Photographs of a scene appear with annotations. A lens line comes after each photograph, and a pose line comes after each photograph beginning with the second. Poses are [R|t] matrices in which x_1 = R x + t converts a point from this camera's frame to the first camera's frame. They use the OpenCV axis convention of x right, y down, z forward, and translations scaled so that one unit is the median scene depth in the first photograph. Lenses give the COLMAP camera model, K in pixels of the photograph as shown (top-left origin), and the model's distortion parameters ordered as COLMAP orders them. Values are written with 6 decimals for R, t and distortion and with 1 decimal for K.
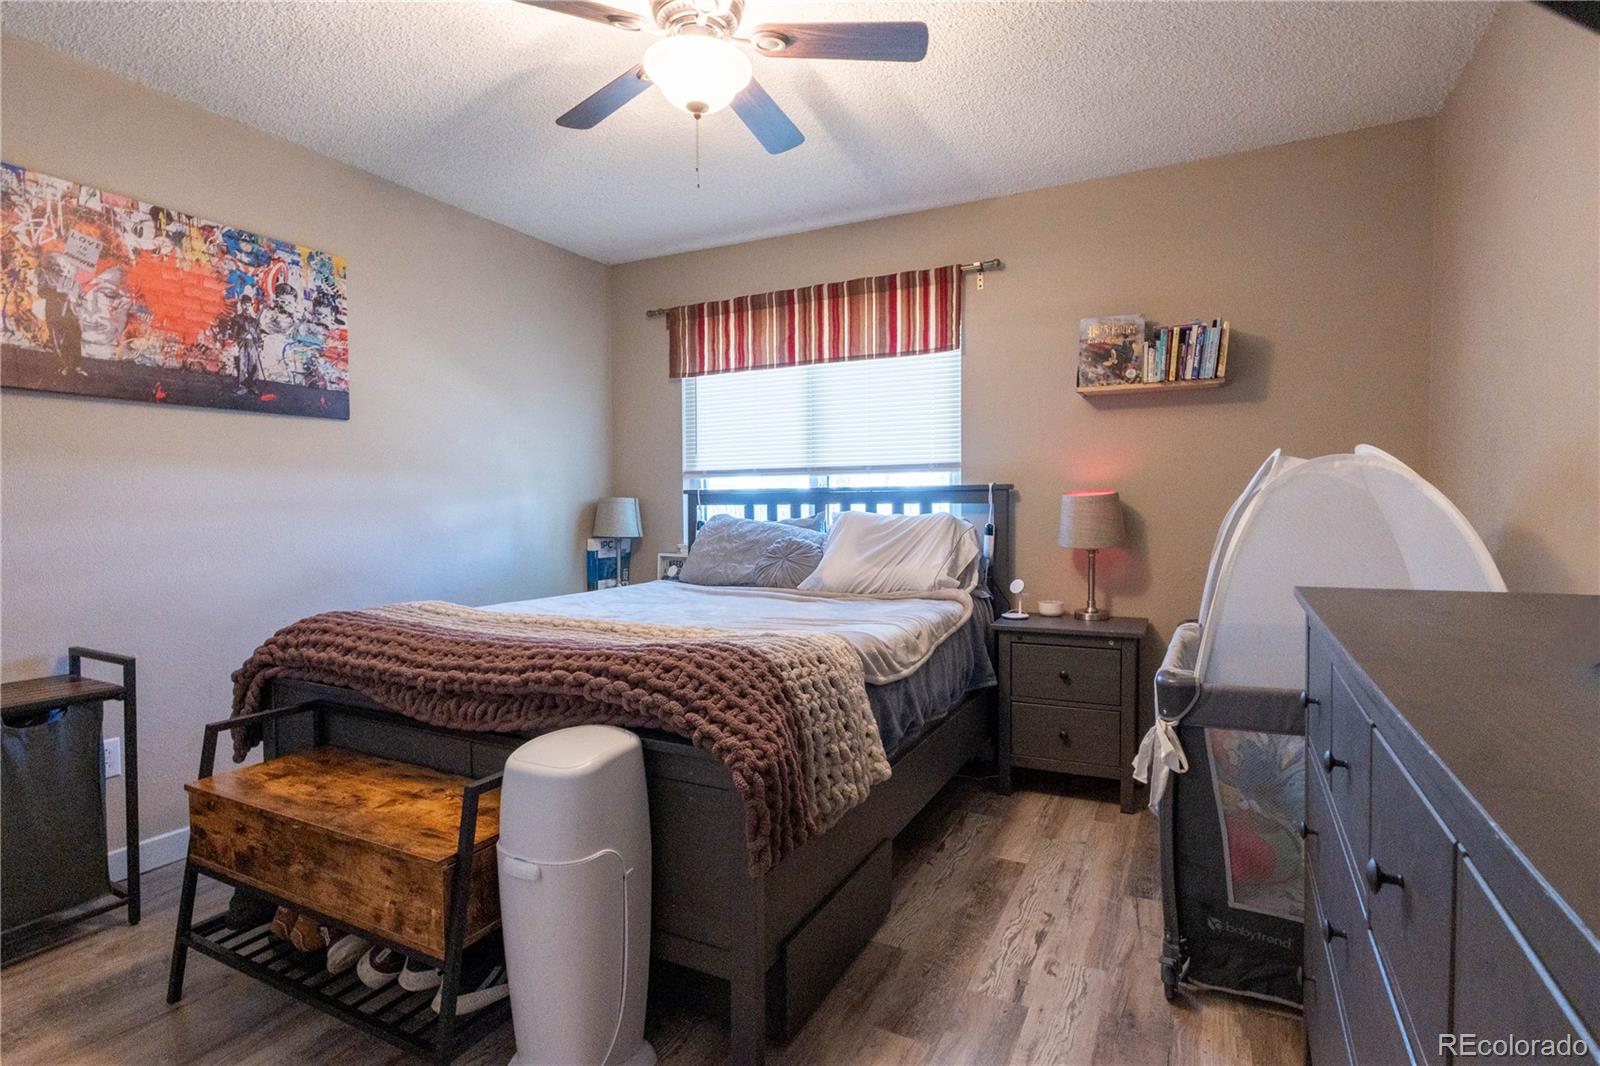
lens RADIAL K [[798.2, 0, 802.7], [0, 798.2, 529.8], [0, 0, 1]] dist [-0.004779, 0.003272]
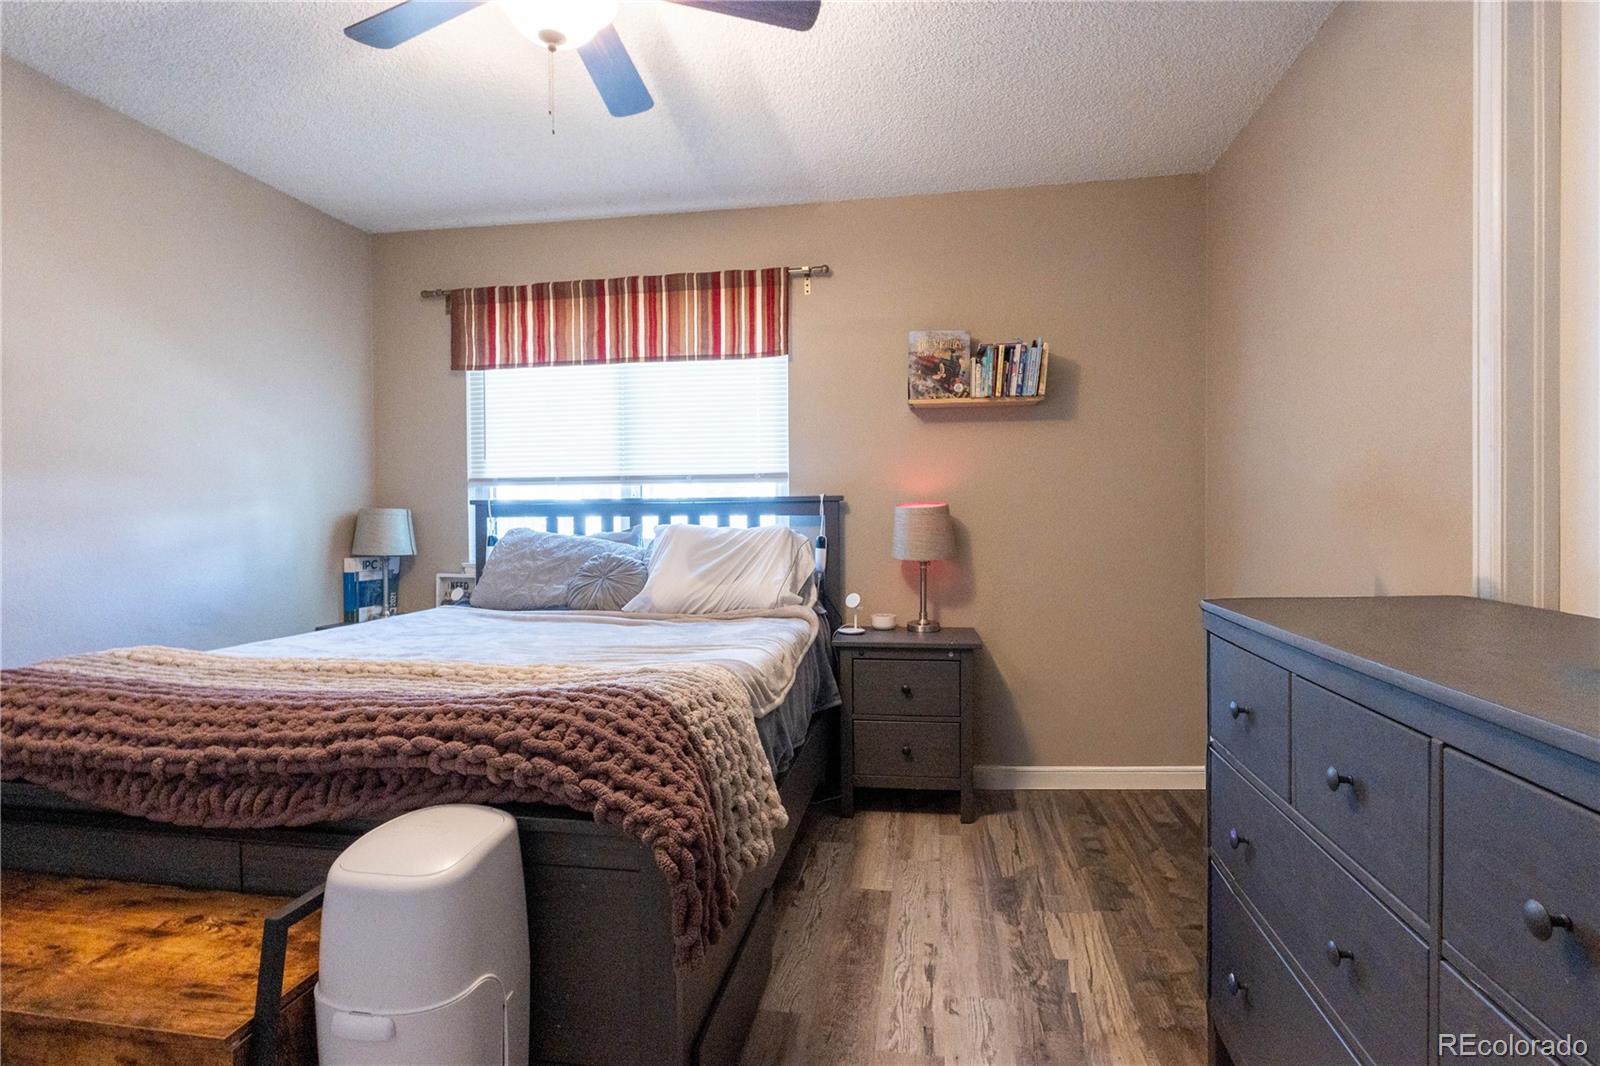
lens RADIAL K [[798.2, 0, 798.3], [0, 798.2, 530.2], [0, 0, 1]] dist [-0.004779, 0.003272]
pose [[0.954177, -0.005746, 0.299189, -0.094908], [0.010363, 0.999850, -0.013847, -0.002319], [-0.299065, 0.016313, 0.954093, 0.096534]]
